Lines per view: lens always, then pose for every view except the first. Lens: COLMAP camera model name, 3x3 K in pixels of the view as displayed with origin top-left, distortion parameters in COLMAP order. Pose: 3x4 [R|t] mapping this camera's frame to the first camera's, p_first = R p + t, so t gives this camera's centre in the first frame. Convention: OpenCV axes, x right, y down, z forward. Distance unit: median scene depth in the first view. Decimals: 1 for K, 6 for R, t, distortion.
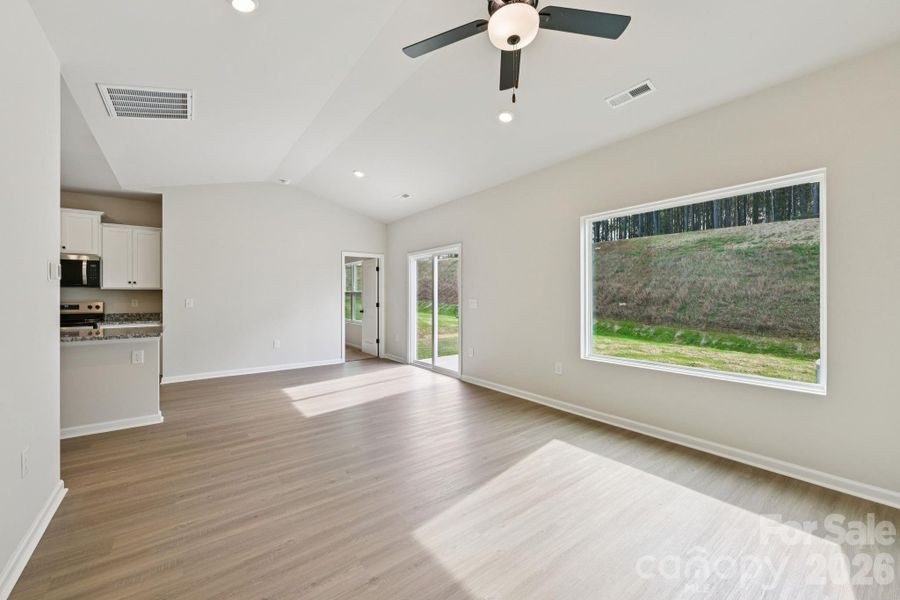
lens RADIAL K [[357.4, 0, 451.3], [0, 357.4, 296.8], [0, 0, 1]] dist [0.000781, 0.000080]
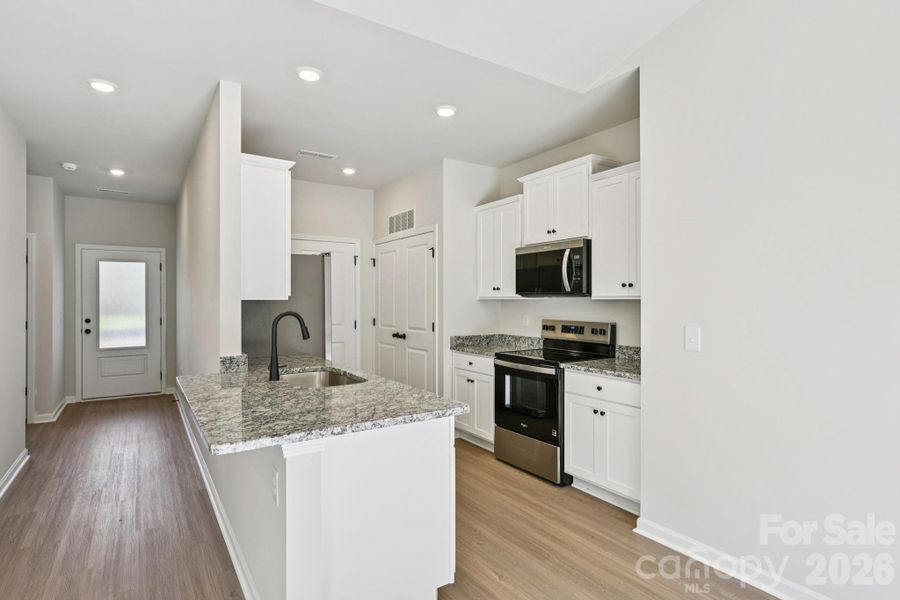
lens RADIAL K [[470.1, 0, 441.5], [0, 470.1, 298.2], [0, 0, 1]] dist [0.002188, 0.000537]
pose [[-0.076524, -0.001658, -0.997066, -0.414389], [0.003043, 0.999994, -0.001896, -0.036264], [0.997063, -0.003179, -0.076518, 1.317990]]
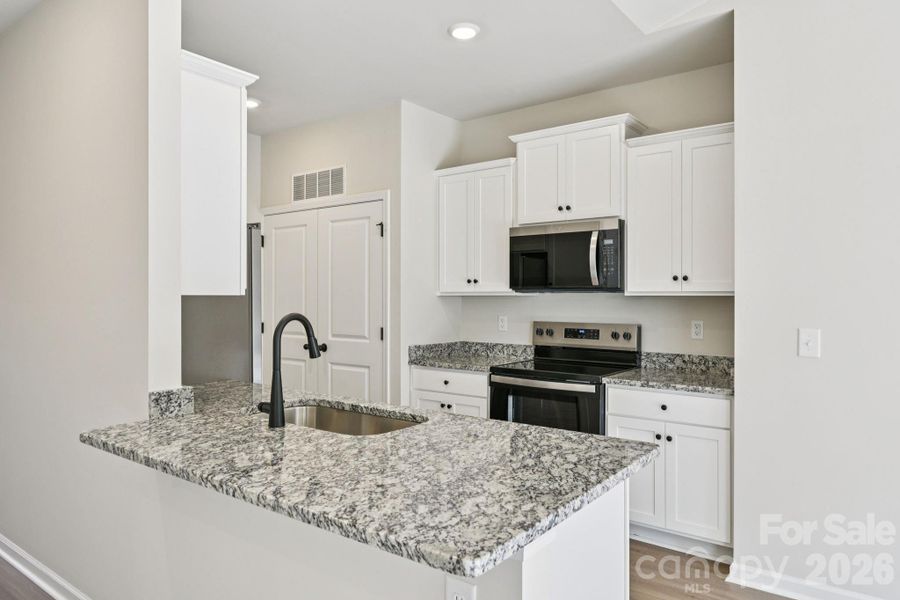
lens RADIAL K [[597.4, 0, 441.6], [0, 597.4, 297.3], [0, 0, 1]] dist [-0.000075, -0.001126]
pose [[0.258847, 0.004109, -0.965910, -0.552038], [0.000077, 0.999991, 0.004275, -0.036314], [0.965918, -0.001181, 0.258844, 0.959691]]
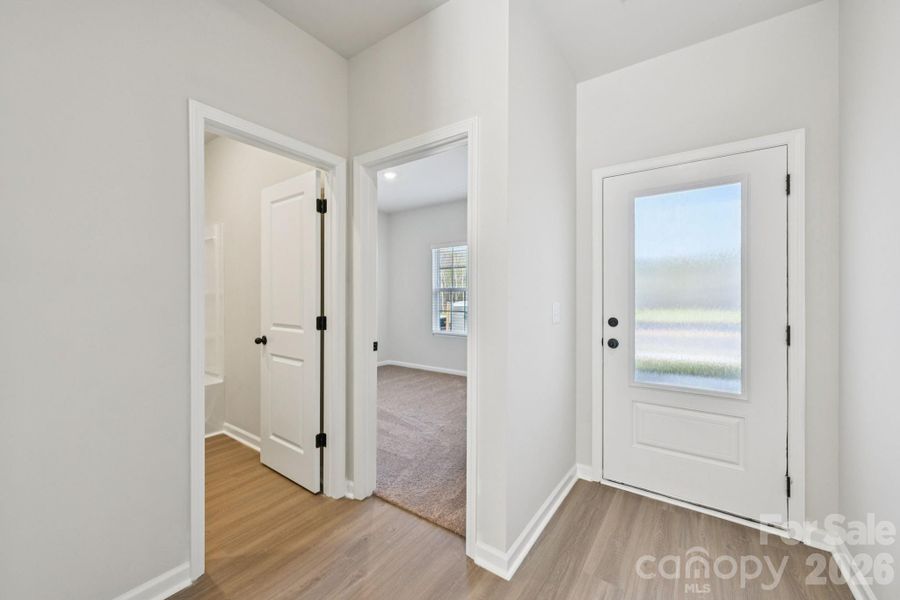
lens RADIAL K [[351.0, 0, 445.6], [0, 351.0, 294.2], [0, 0, 1]] dist [-0.000784, -0.000057]
pose [[-0.956917, -0.002277, -0.290354, -1.720450], [-0.001603, 0.999995, -0.002559, -0.004563], [0.290358, -0.001983, -0.956916, 0.285979]]
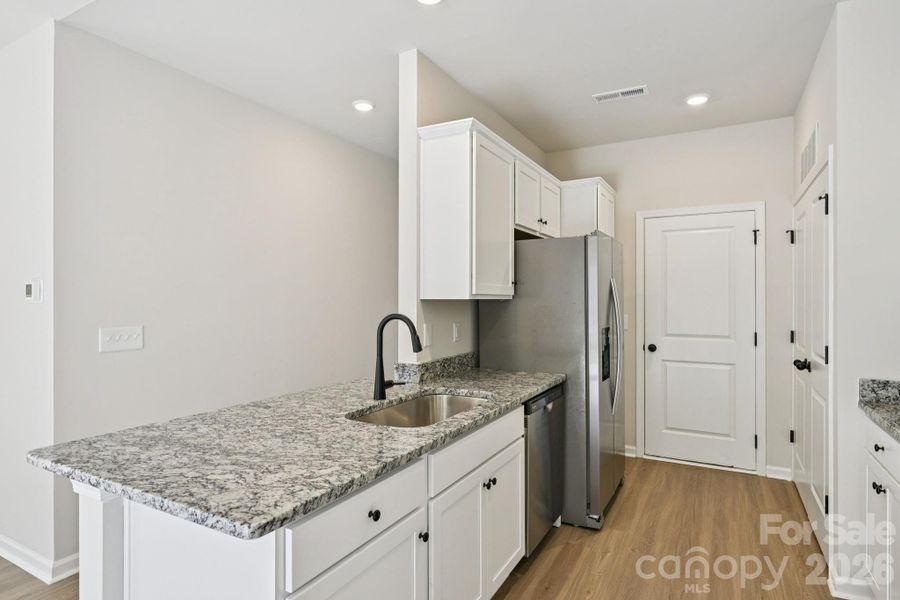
lens RADIAL K [[490.3, 0, 446.5], [0, 490.3, 296.7], [0, 0, 1]] dist [-0.001675, -0.000778]
pose [[-0.916385, -0.000920, -0.400296, -1.035956], [0.001204, 0.999986, -0.005056, -0.035783], [0.400295, -0.005115, -0.916372, 1.640593]]
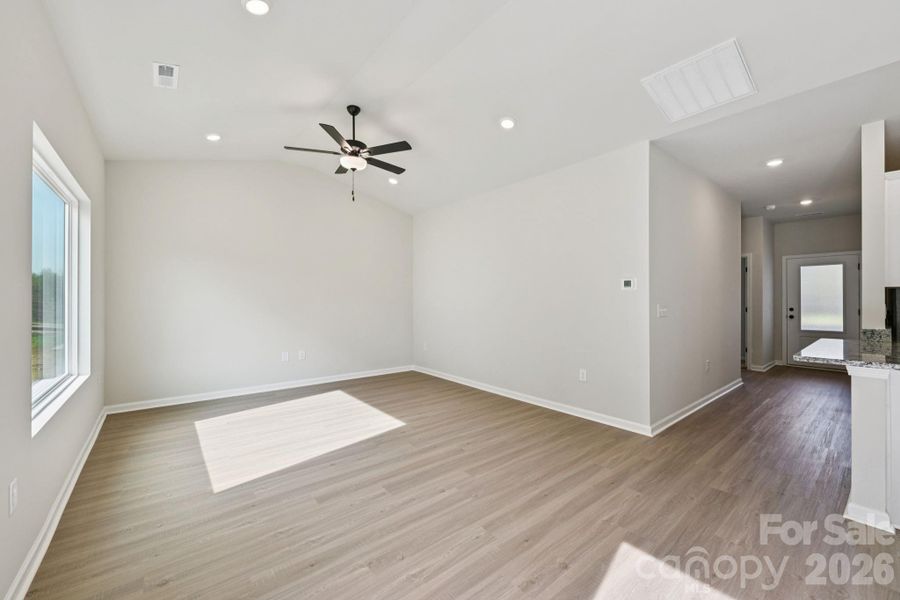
lens RADIAL K [[355.9, 0, 447.2], [0, 355.9, 299.5], [0, 0, 1]] dist [-0.000473, 0.000013]
pose [[-0.999501, -0.000836, -0.031564, -0.162593], [-0.000688, 0.999989, -0.004696, 0.002615], [0.031567, -0.004672, -0.999491, 1.730672]]
